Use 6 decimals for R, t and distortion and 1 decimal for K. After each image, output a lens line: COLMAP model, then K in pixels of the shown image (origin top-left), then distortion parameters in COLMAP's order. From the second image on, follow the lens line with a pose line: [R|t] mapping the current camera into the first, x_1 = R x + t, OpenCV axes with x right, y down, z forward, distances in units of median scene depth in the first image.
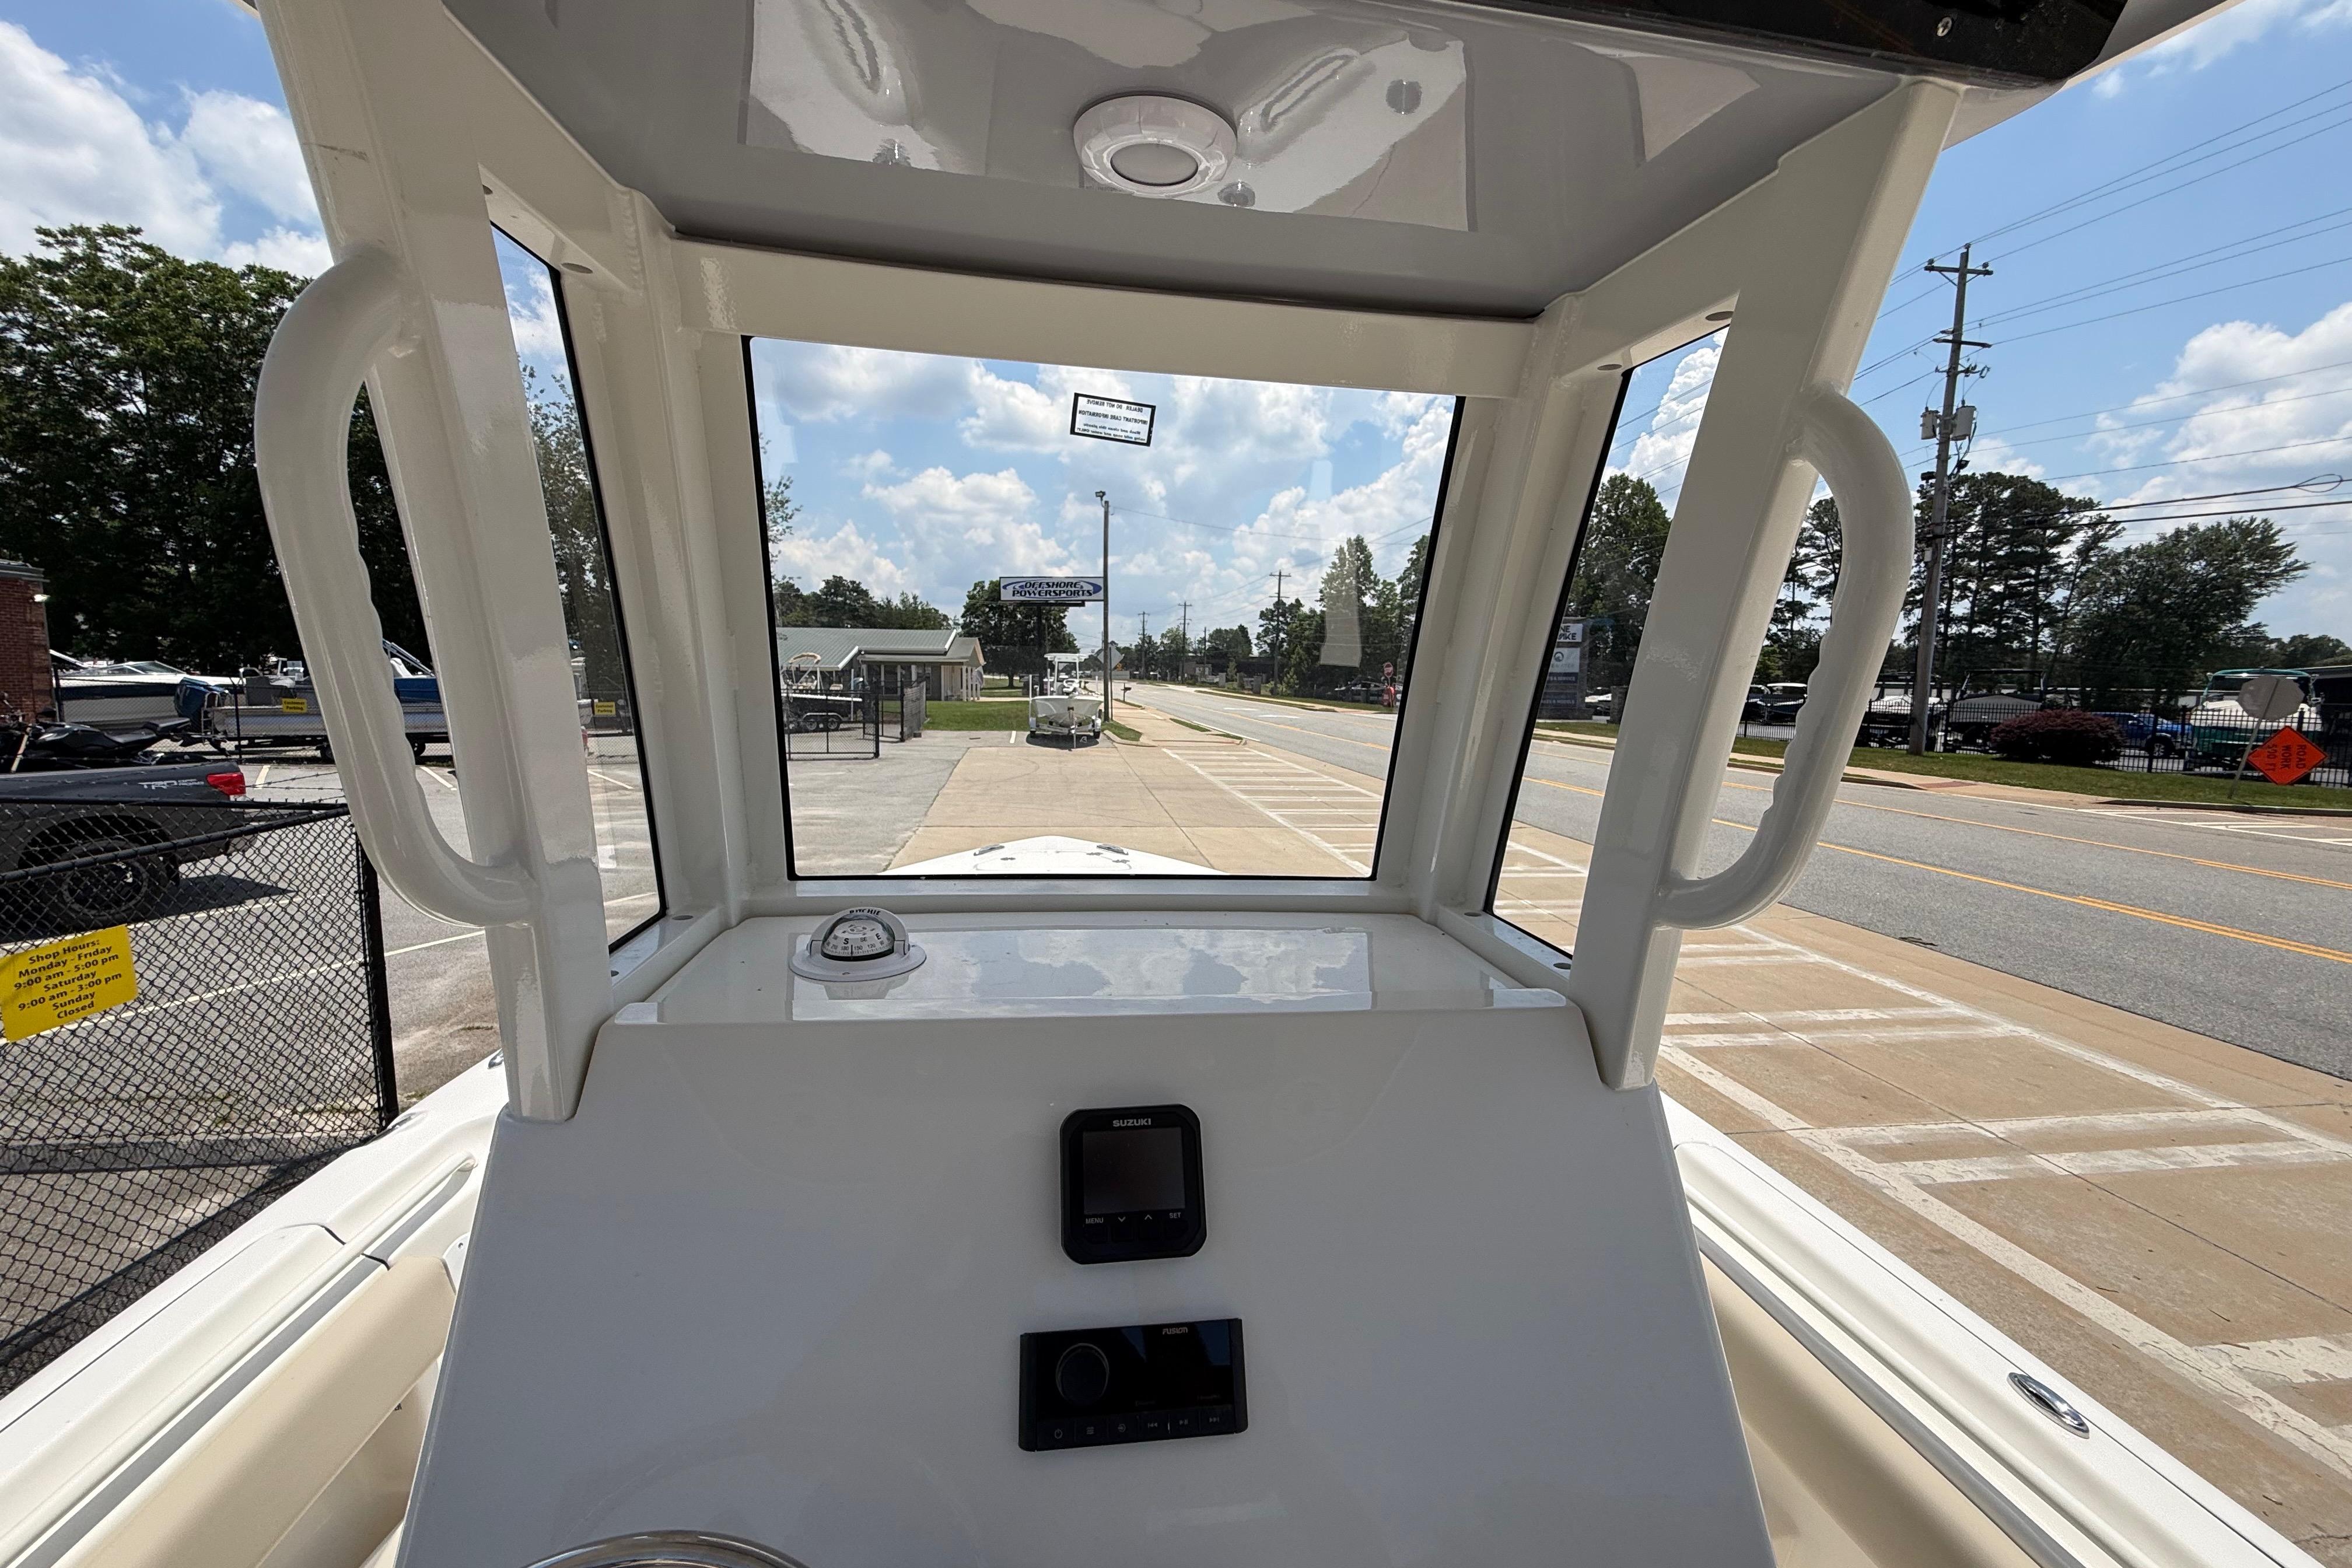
lens RADIAL K [[942.6, 0, 1170.2], [0, 942.6, 782.6], [0, 0, 1]] dist [0.000025, 0.000452]
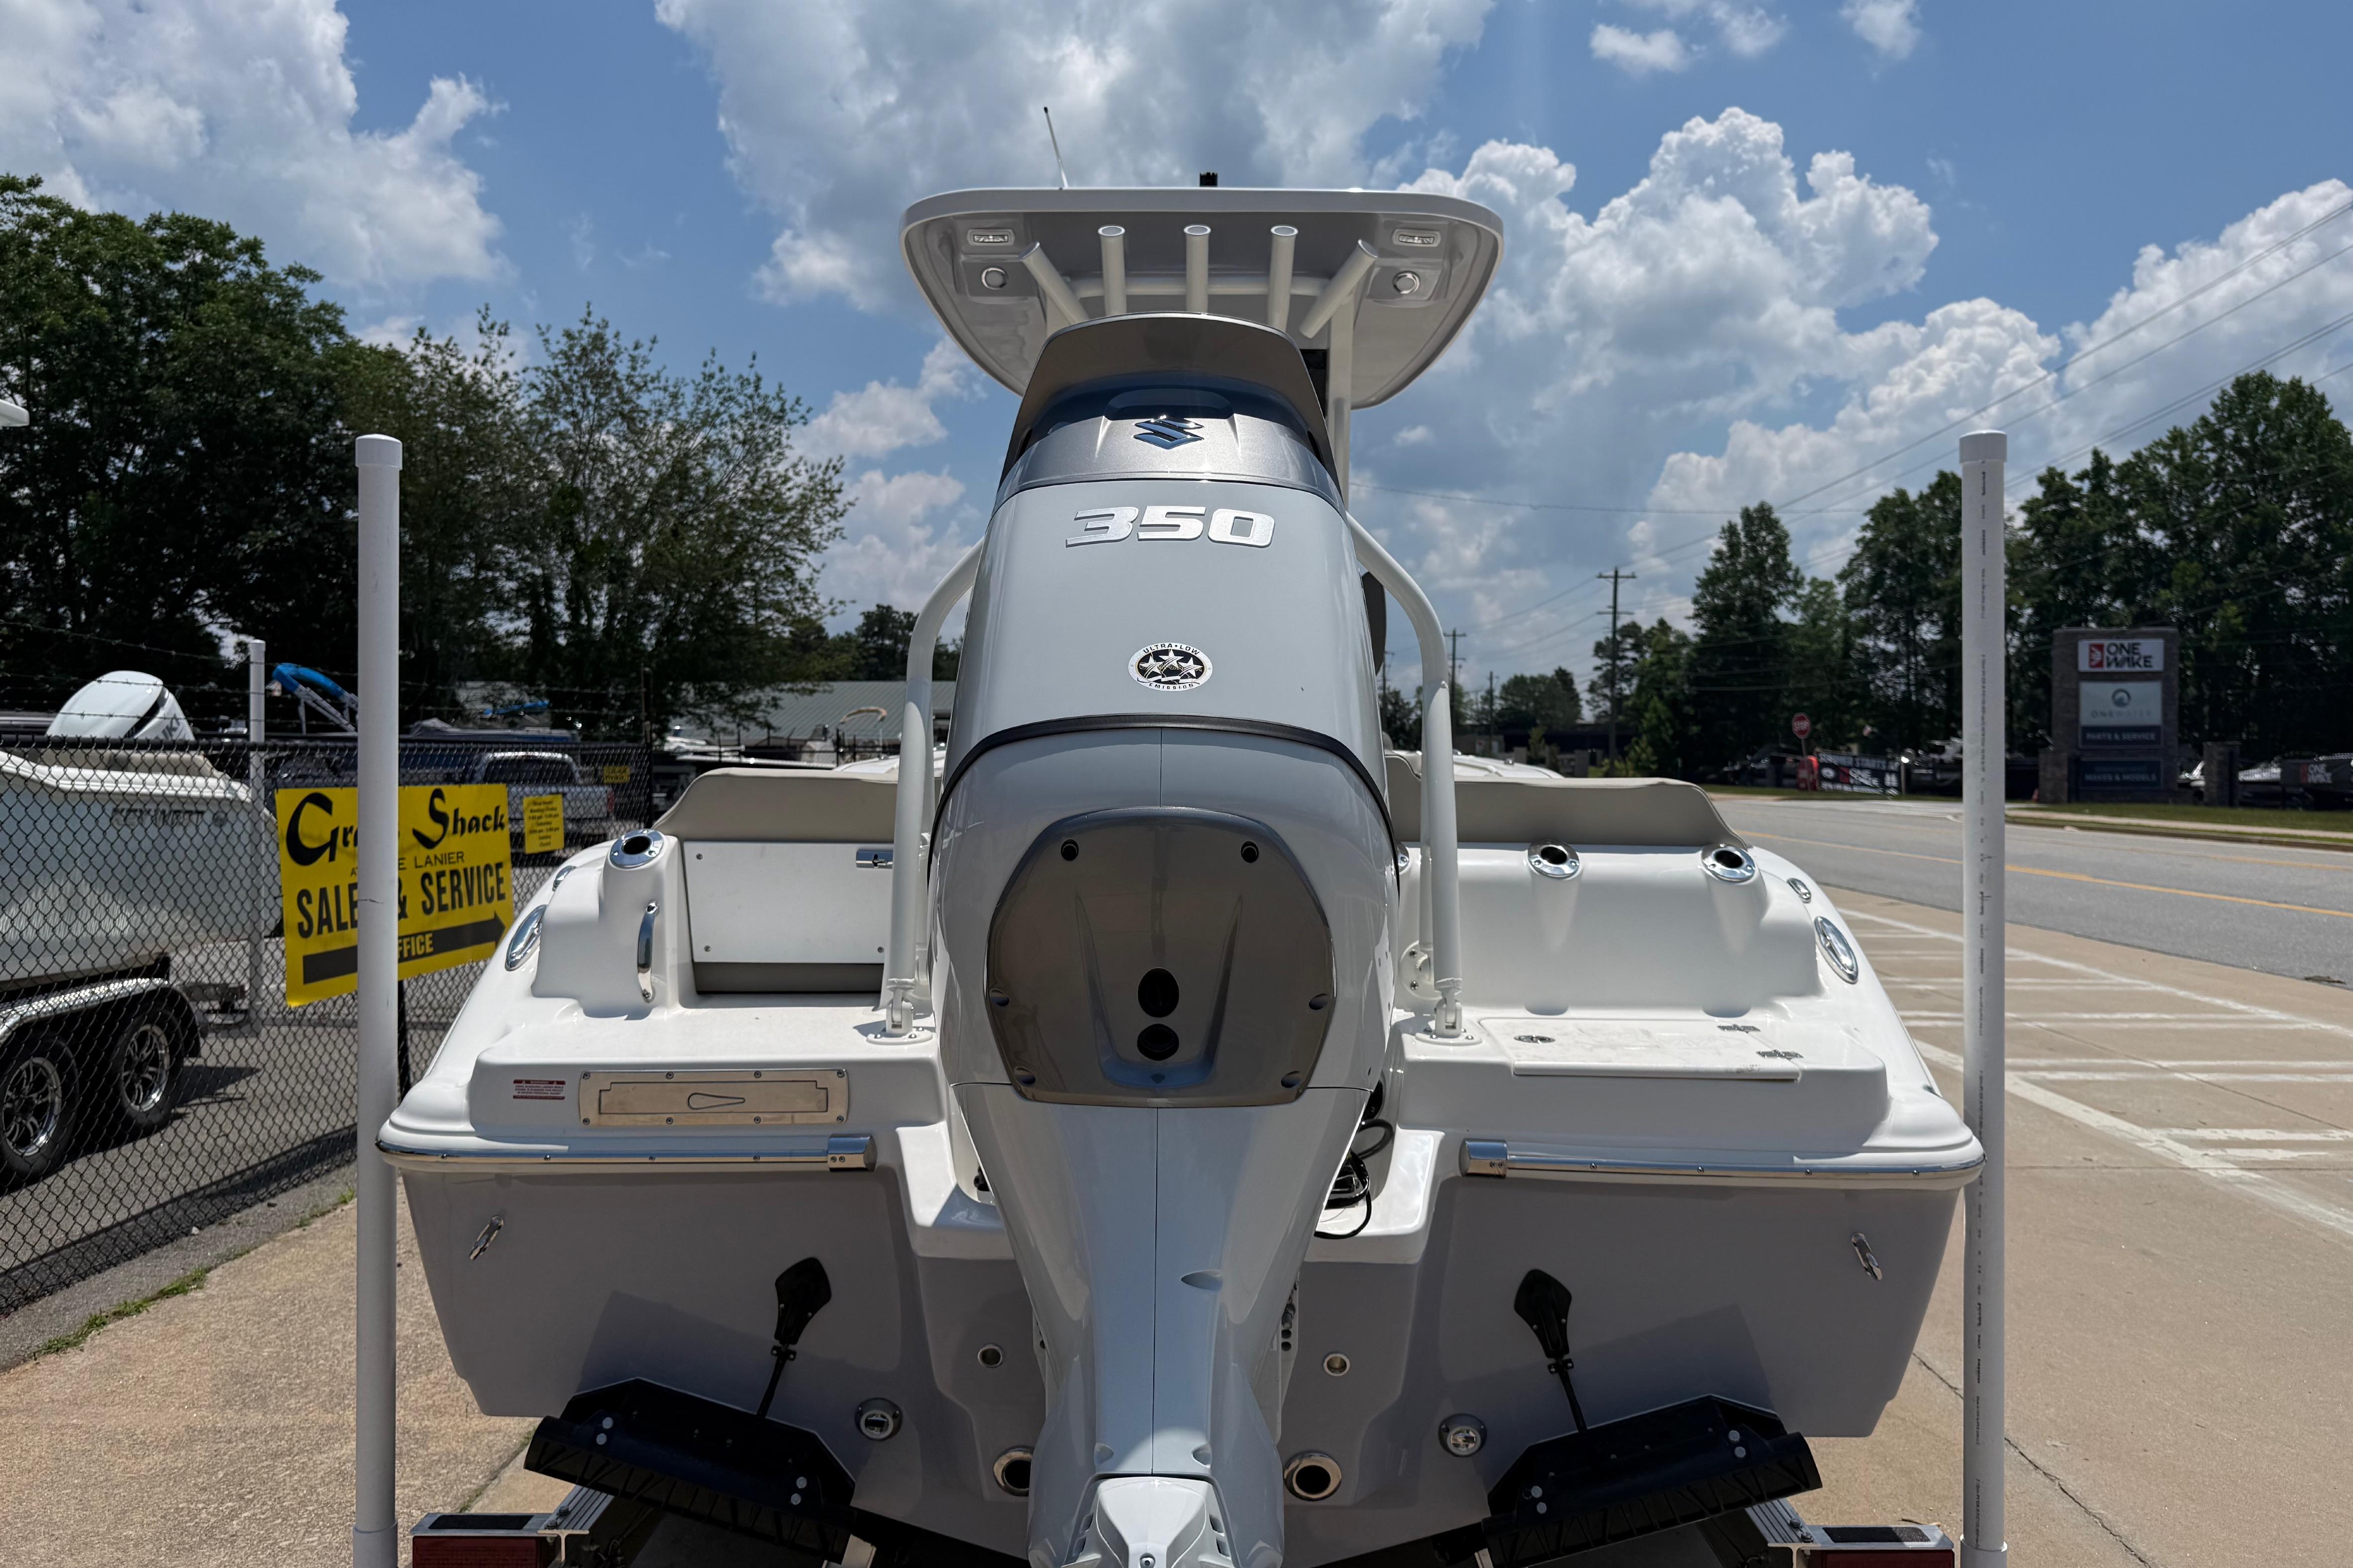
lens RADIAL K [[1681.6, 0, 1165.4], [0, 1681.6, 782.4], [0, 0, 1]] dist [0.003960, -0.001643]
pose [[0.986492, -0.015680, -0.163058, 0.017316], [-0.001263, 0.994651, -0.103288, 0.030721], [0.163805, 0.102099, 0.981195, -0.106581]]
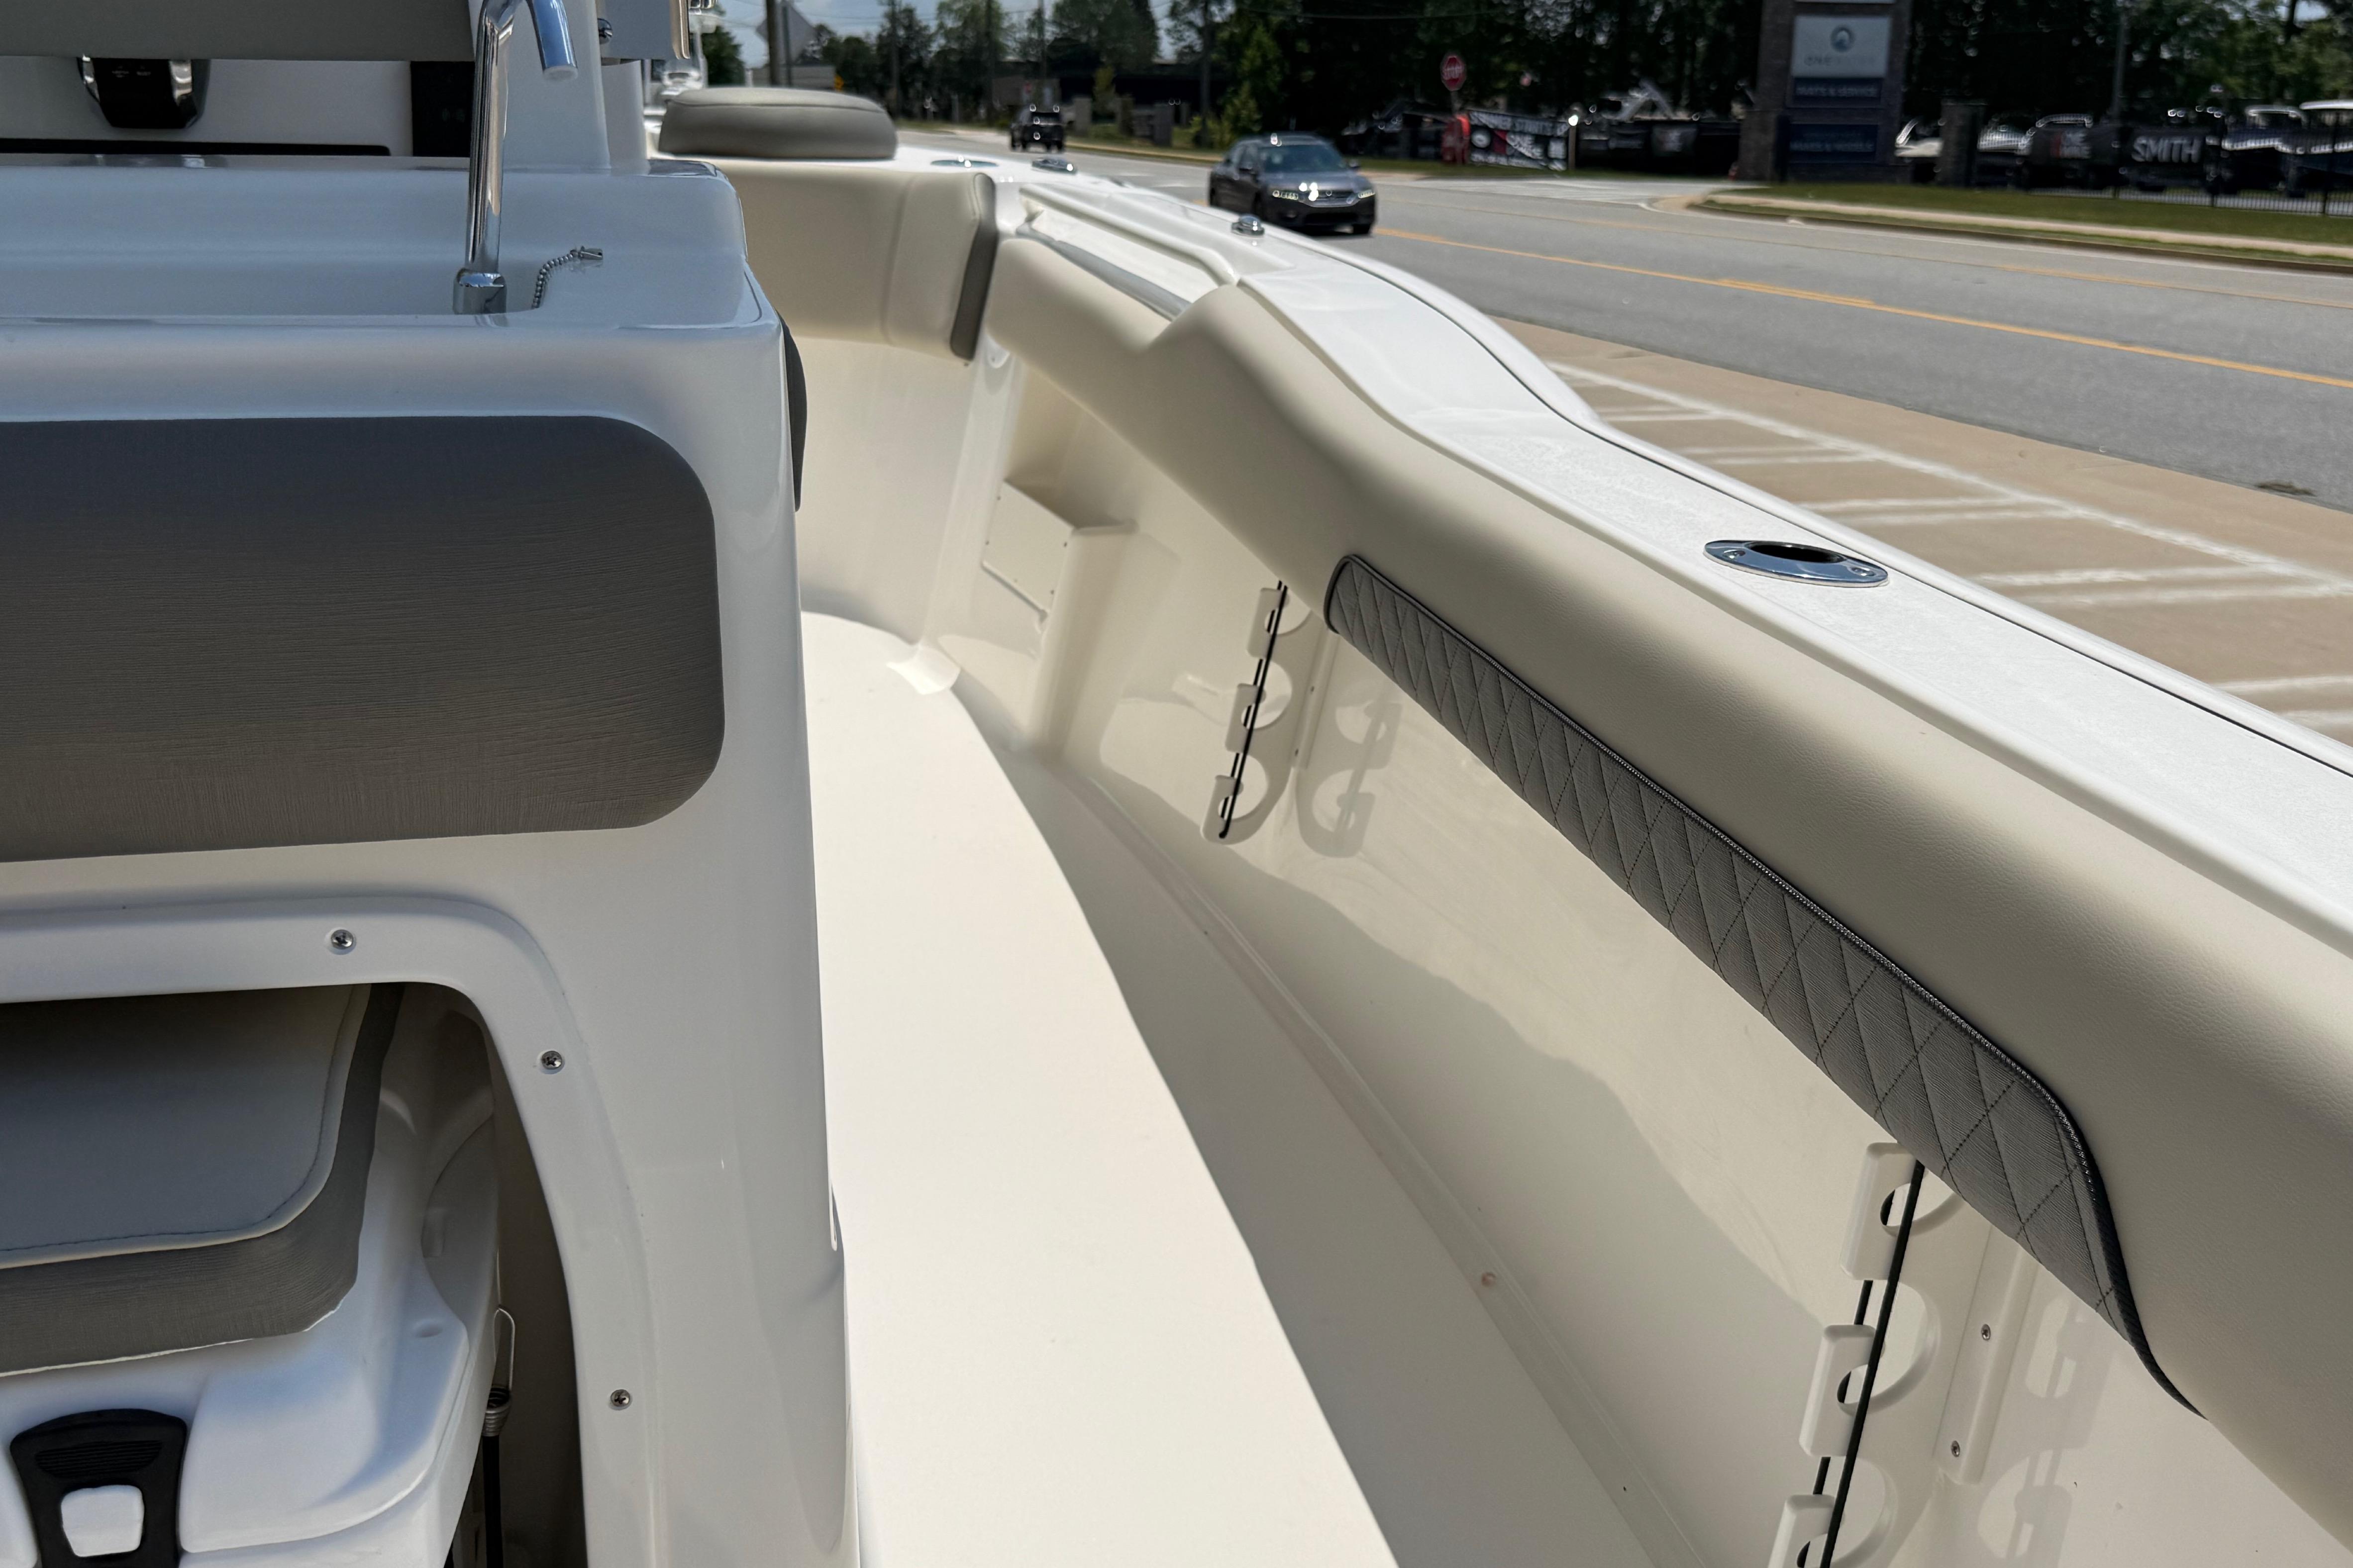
lens RADIAL K [[2161.6, 0, 1184.4], [0, 2161.6, 807.8], [0, 0, 1]] dist [0.091709, -0.173260]
pose [[0.995588, -0.035381, 0.086907, 0.015466], [0.017948, 0.980891, 0.193727, 0.019603], [-0.092100, -0.191313, 0.977199, -0.032225]]
